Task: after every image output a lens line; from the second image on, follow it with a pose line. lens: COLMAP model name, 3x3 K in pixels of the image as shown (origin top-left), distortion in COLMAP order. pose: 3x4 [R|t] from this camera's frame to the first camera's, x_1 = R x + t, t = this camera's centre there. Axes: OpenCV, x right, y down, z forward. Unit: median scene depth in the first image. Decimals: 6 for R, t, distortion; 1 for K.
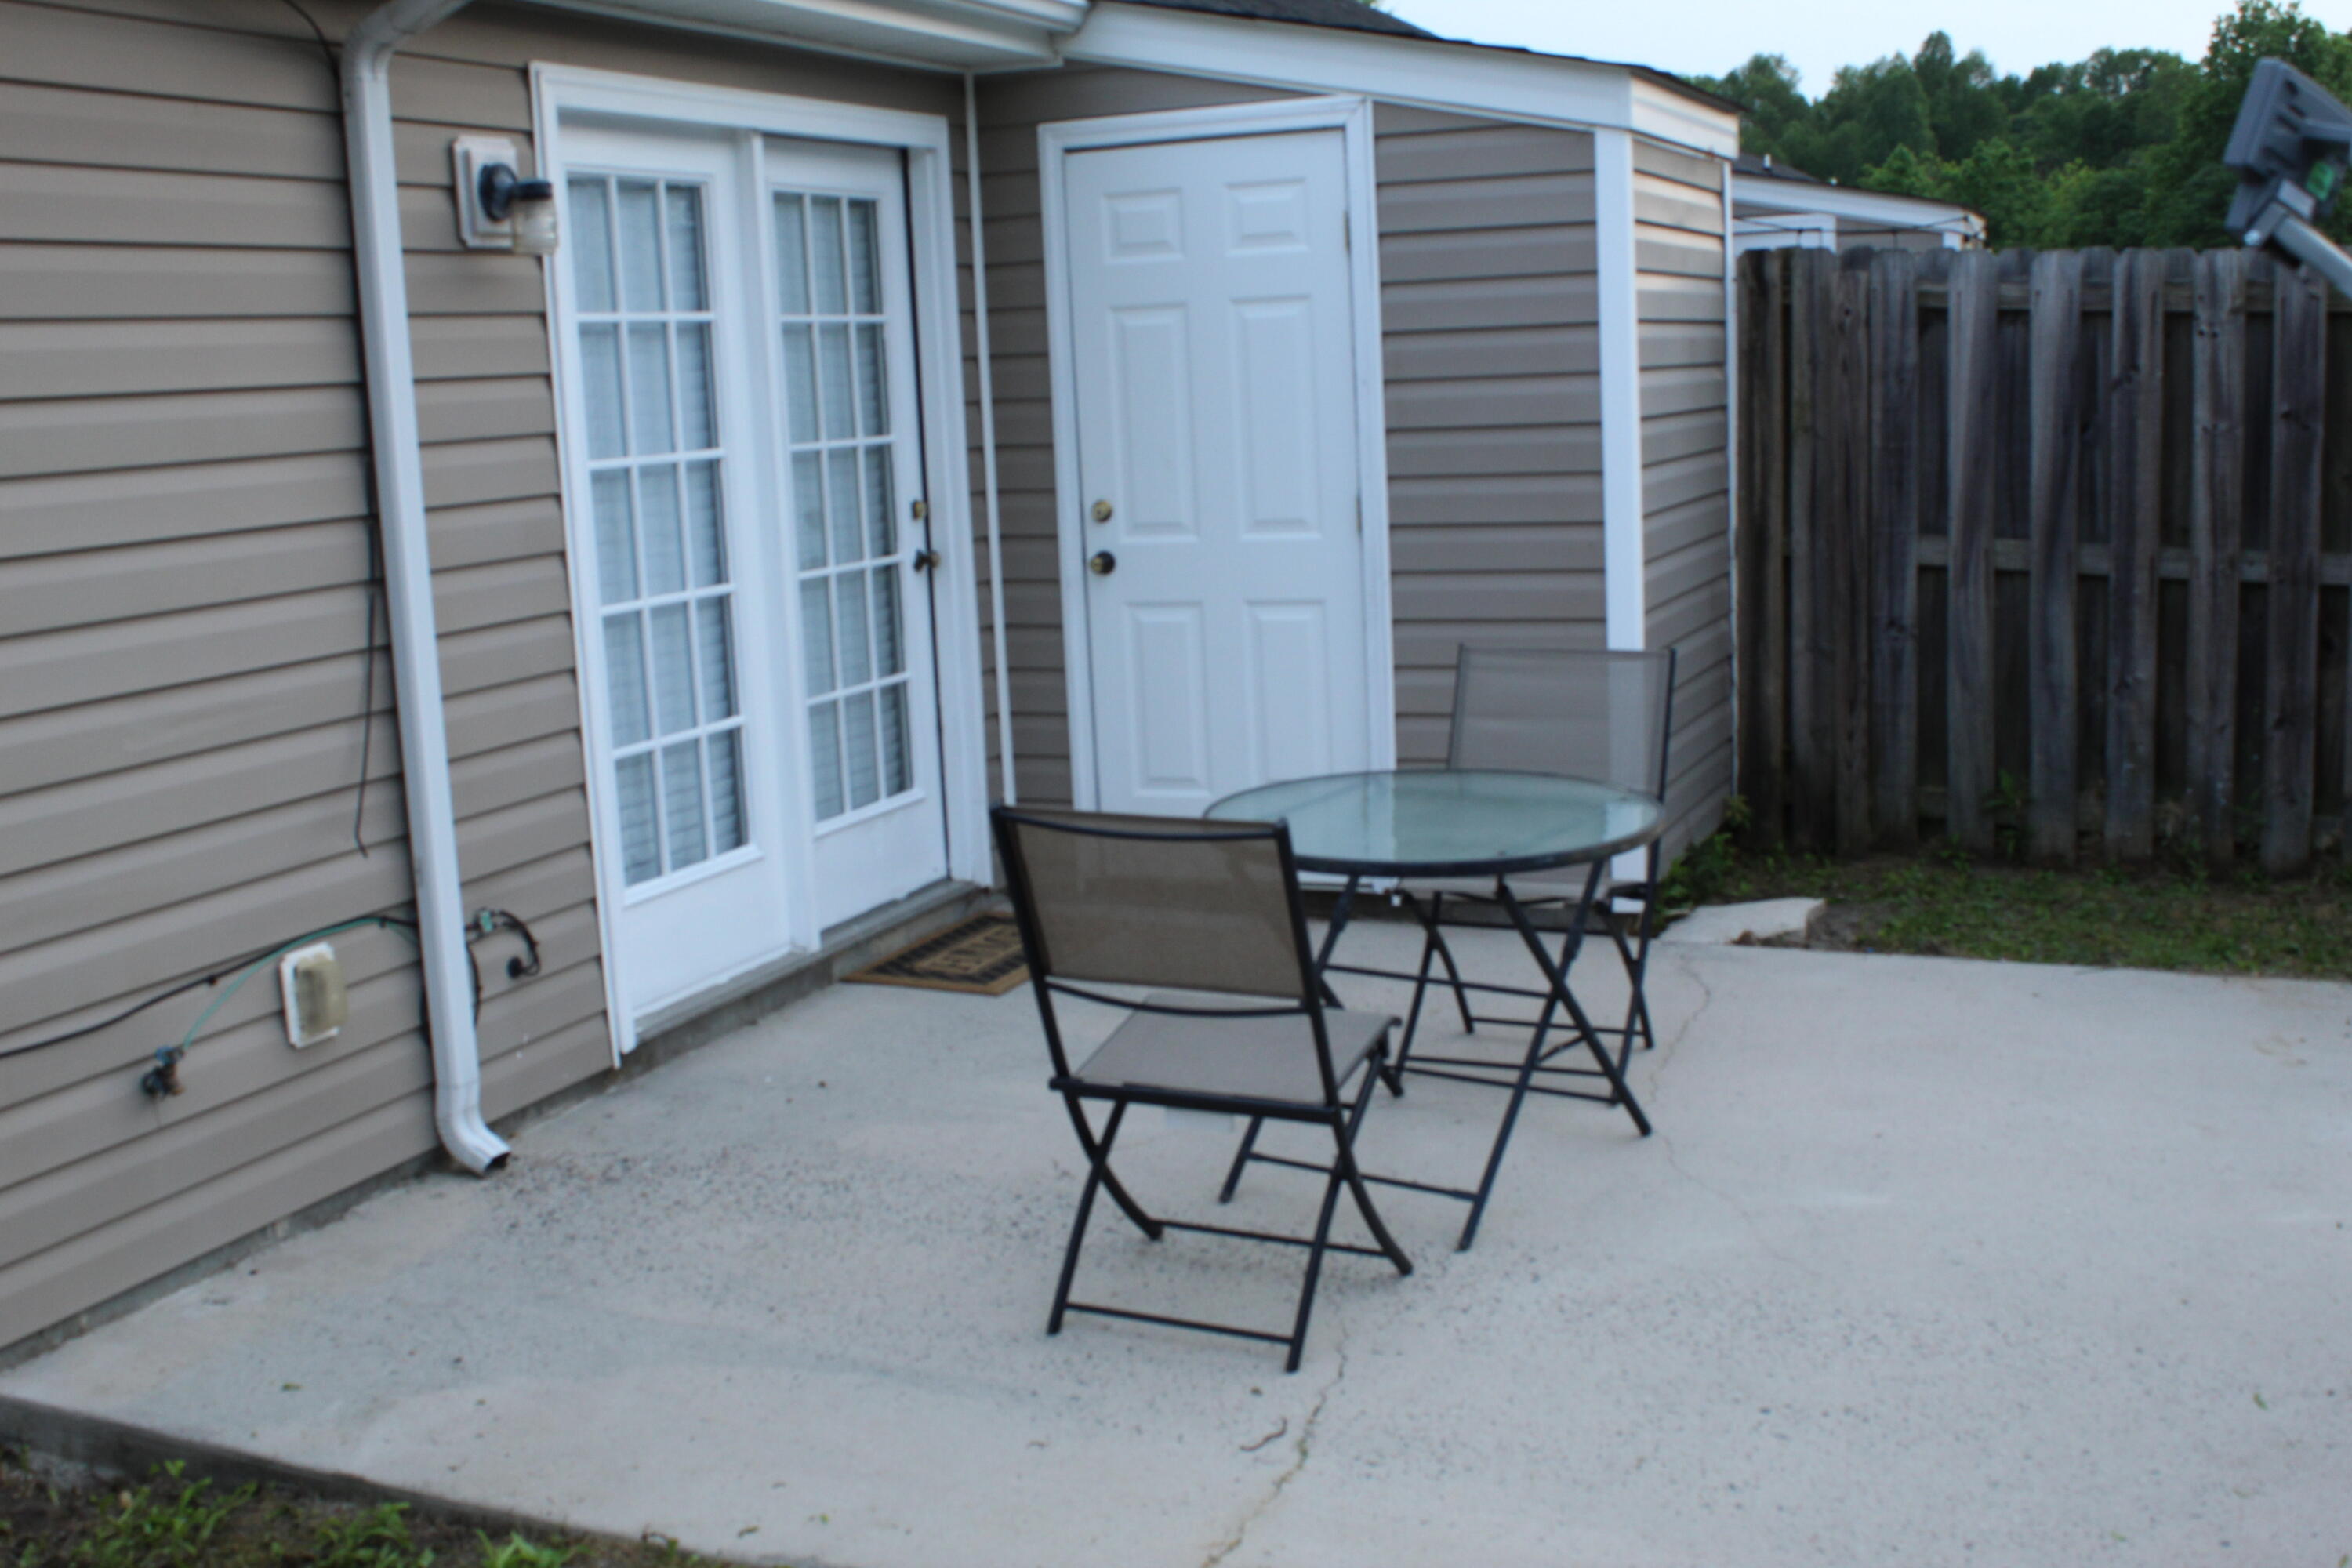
lens RADIAL K [[2623.1, 0, 1176.0], [0, 2623.1, 784.0], [0, 0, 1]] dist [-0.102380, -0.003392]
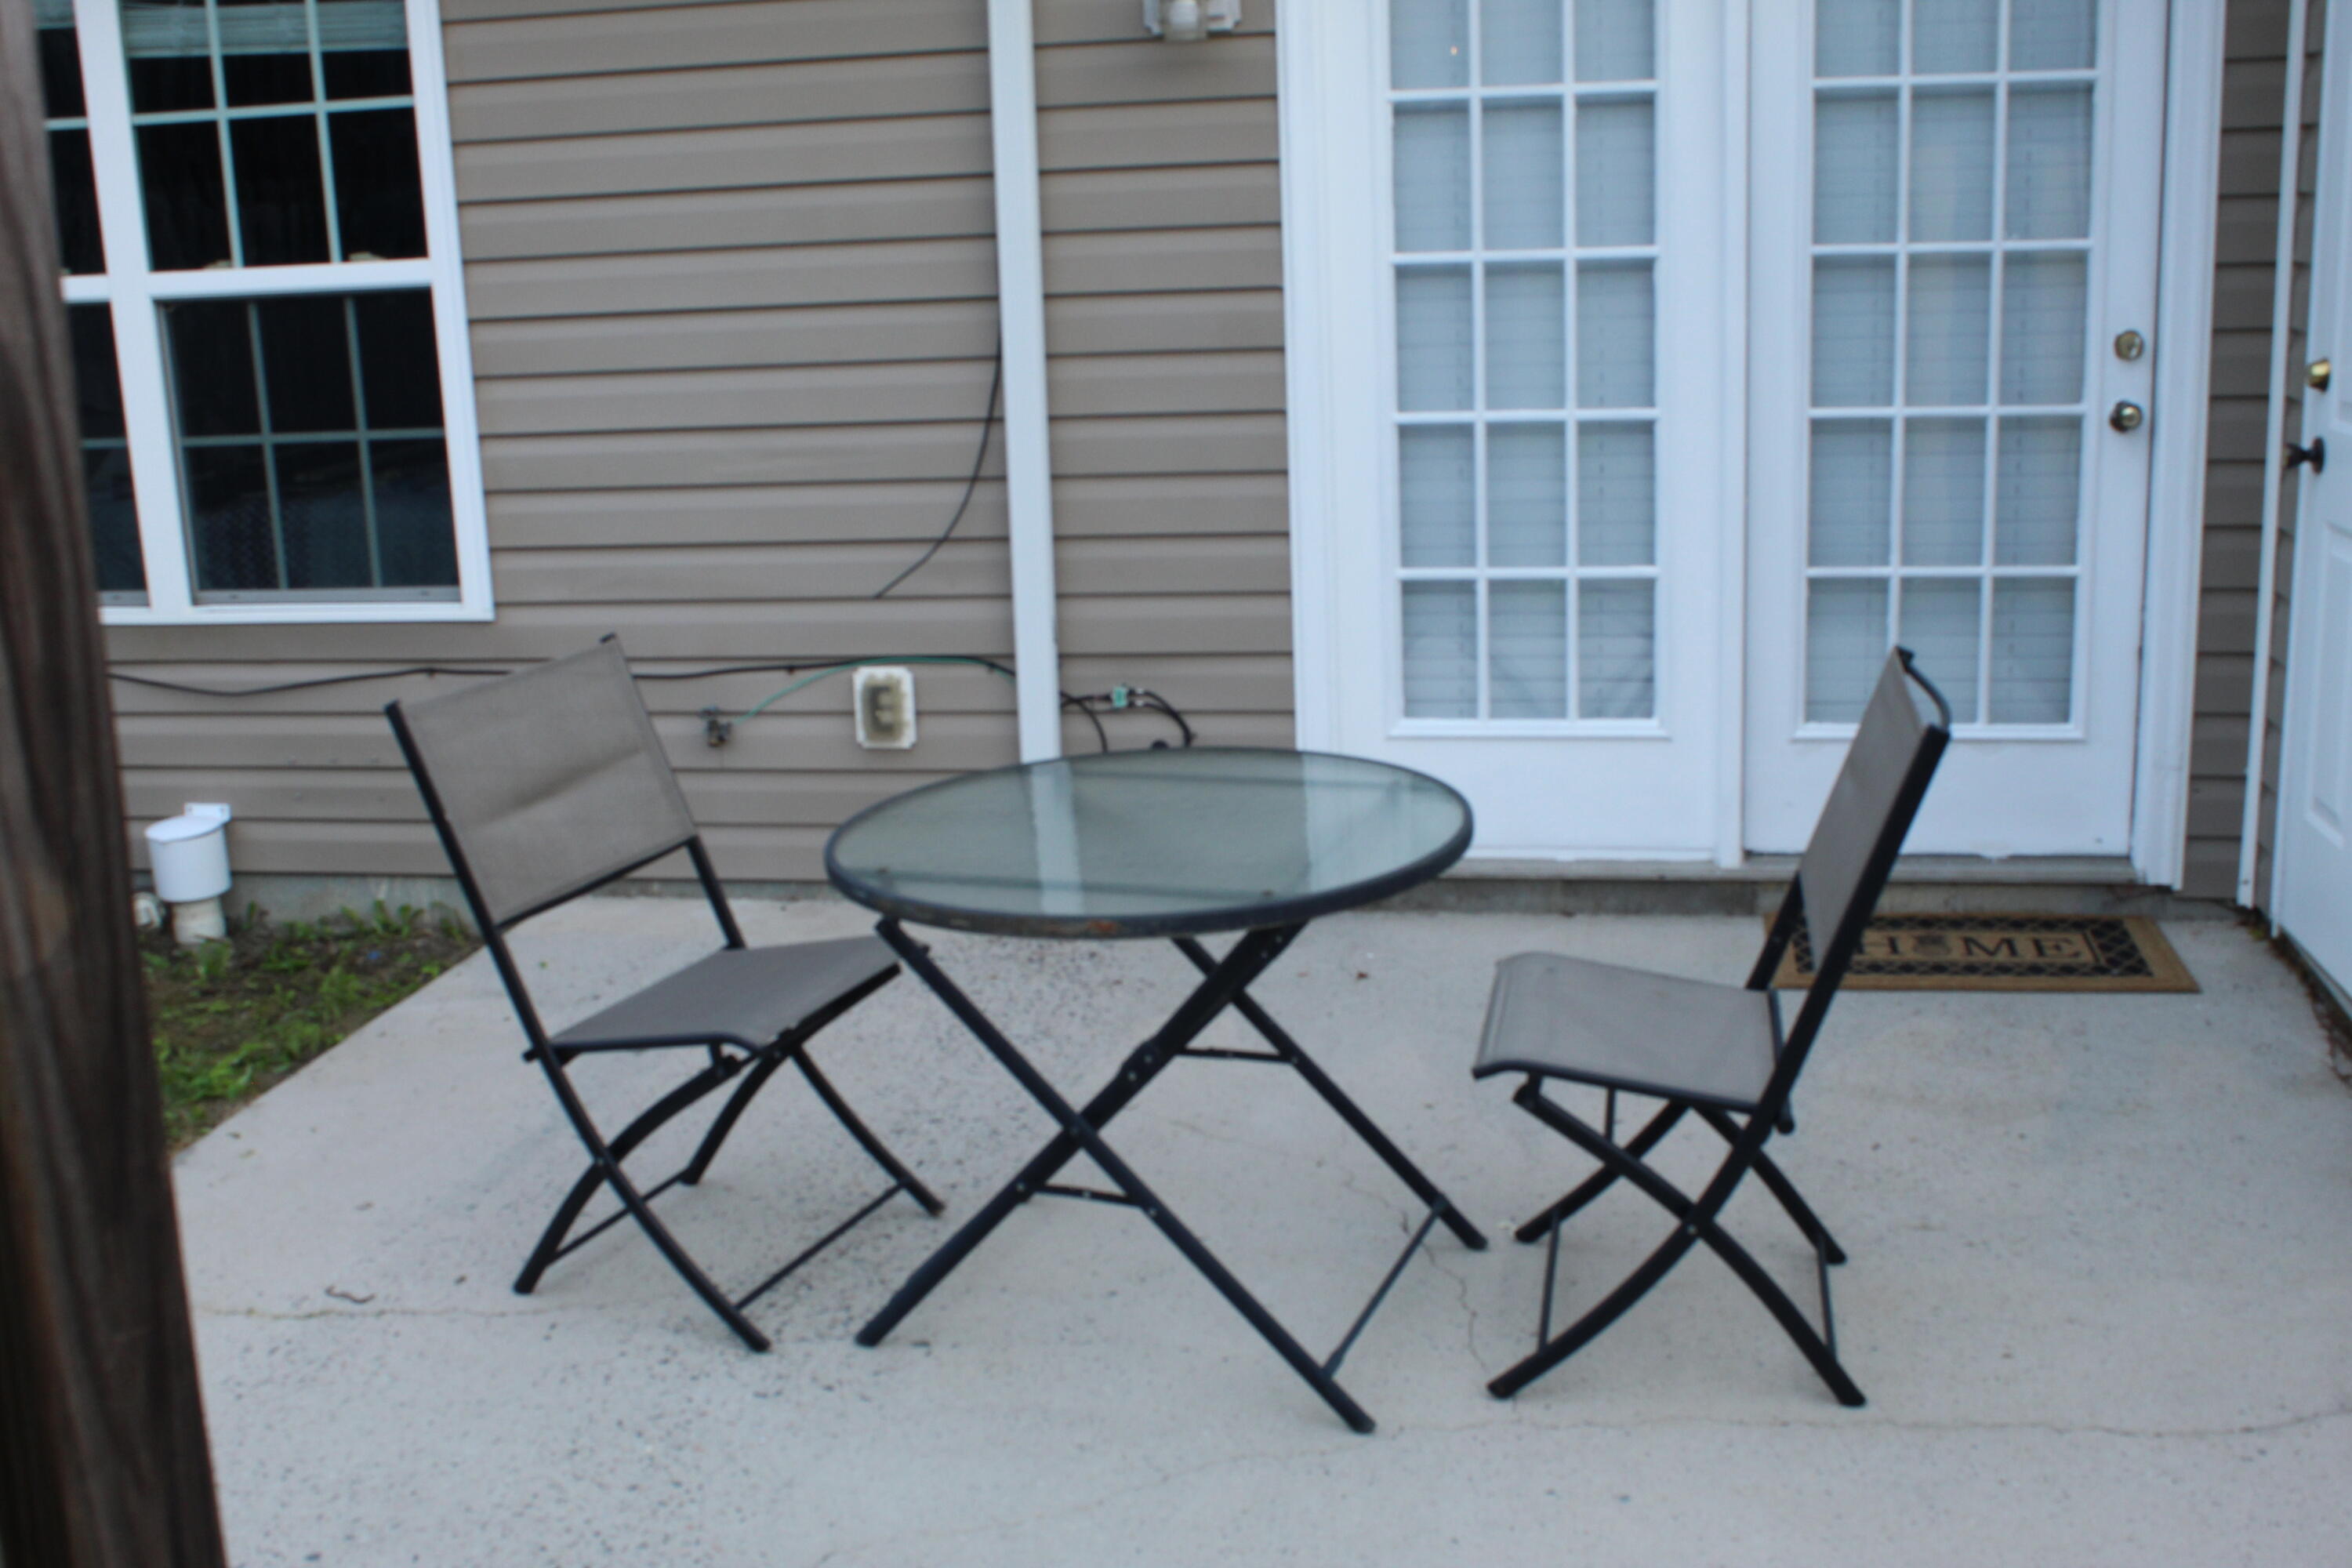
lens RADIAL K [[2623.1, 0, 1176.0], [0, 2623.1, 784.0], [0, 0, 1]] dist [-0.102380, -0.003392]
pose [[0.164343, 0.256564, -0.952453, 0.723783], [-0.123864, 0.963306, 0.238116, -0.161271], [0.978595, 0.078842, 0.190092, 0.804035]]
